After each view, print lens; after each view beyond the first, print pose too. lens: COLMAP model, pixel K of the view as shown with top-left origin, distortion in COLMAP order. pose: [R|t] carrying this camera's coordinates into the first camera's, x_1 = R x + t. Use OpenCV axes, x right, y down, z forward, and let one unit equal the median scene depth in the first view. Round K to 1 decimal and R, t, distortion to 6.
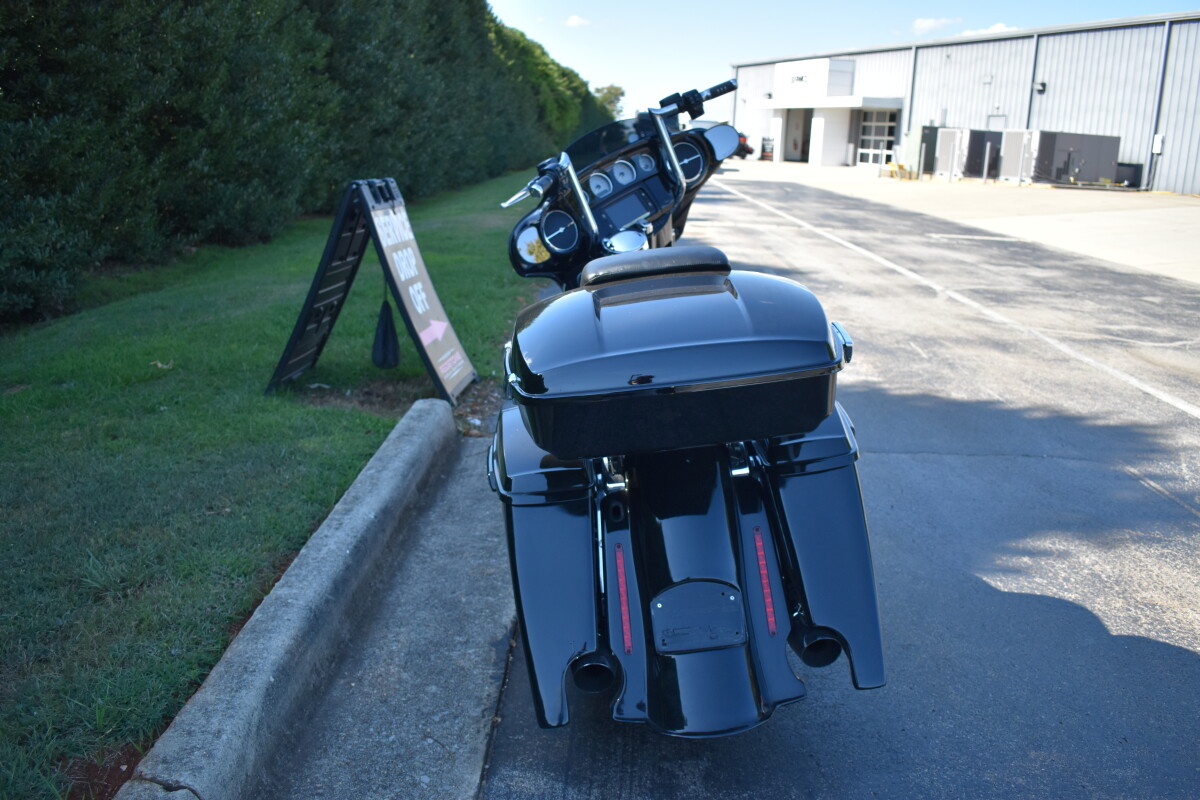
lens RADIAL K [[1089.9, 0, 599.6], [0, 1089.9, 401.1], [0, 0, 1]] dist [-0.069709, 0.000000]
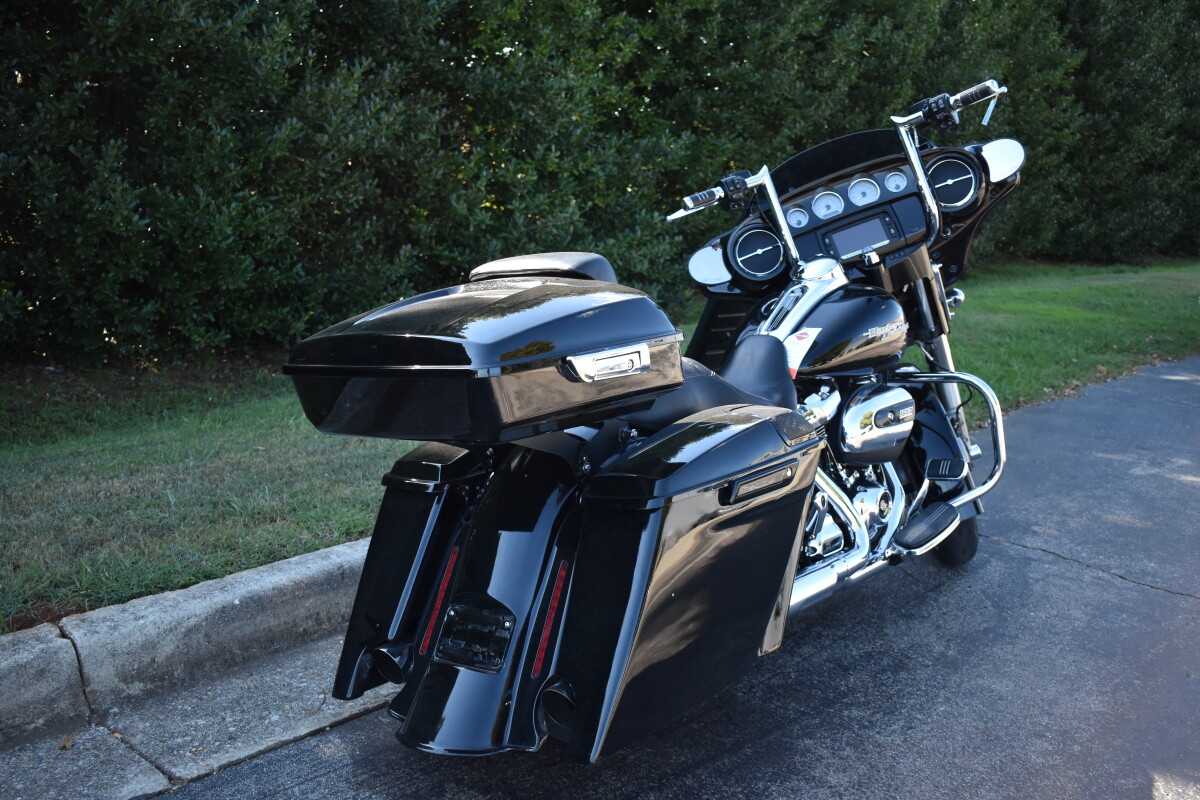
lens RADIAL K [[1283.4, 0, 598.1], [0, 1283.4, 405.7], [0, 0, 1]] dist [-0.070783, 0.000000]
pose [[0.751949, 0.135835, -0.645074, 0.529890], [-0.173592, 0.984805, 0.005020, -0.013709], [0.635954, 0.108205, 0.764103, 0.117432]]
